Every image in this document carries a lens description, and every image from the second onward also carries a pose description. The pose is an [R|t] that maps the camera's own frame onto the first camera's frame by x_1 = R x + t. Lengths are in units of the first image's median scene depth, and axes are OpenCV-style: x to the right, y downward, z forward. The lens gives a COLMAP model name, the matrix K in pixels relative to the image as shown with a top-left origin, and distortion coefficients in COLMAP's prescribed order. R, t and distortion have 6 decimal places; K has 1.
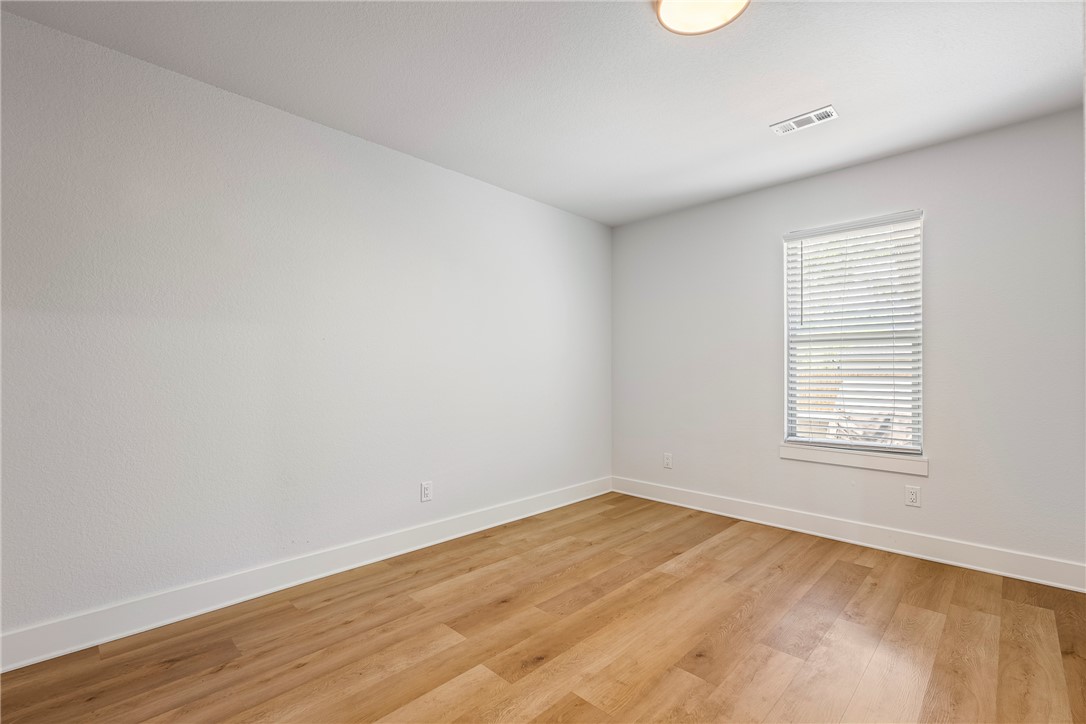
lens RADIAL K [[457.9, 0, 539.3], [0, 457.9, 368.9], [0, 0, 1]] dist [-0.000602, -0.000089]
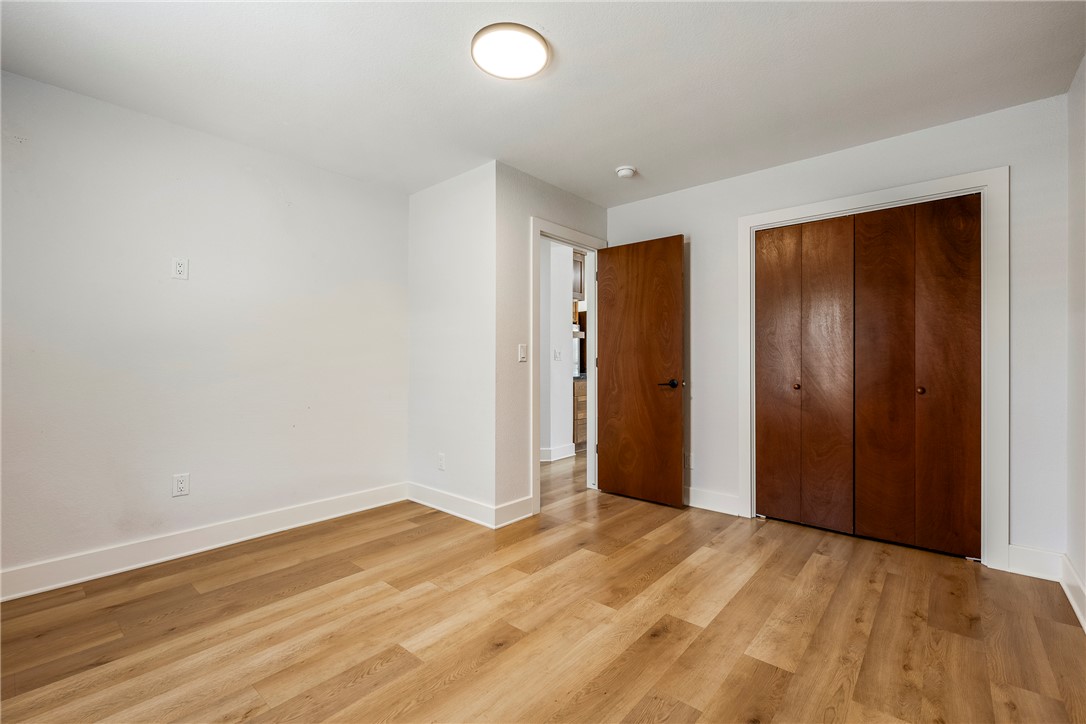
lens RADIAL K [[457.9, 0, 542.9], [0, 457.9, 362.2], [0, 0, 1]] dist [-0.000602, -0.000089]
pose [[-0.997638, 0.000221, -0.068692, 0.323484], [0.000383, 0.999997, -0.002336, 0.010818], [0.068692, -0.002357, -0.997635, 2.001486]]
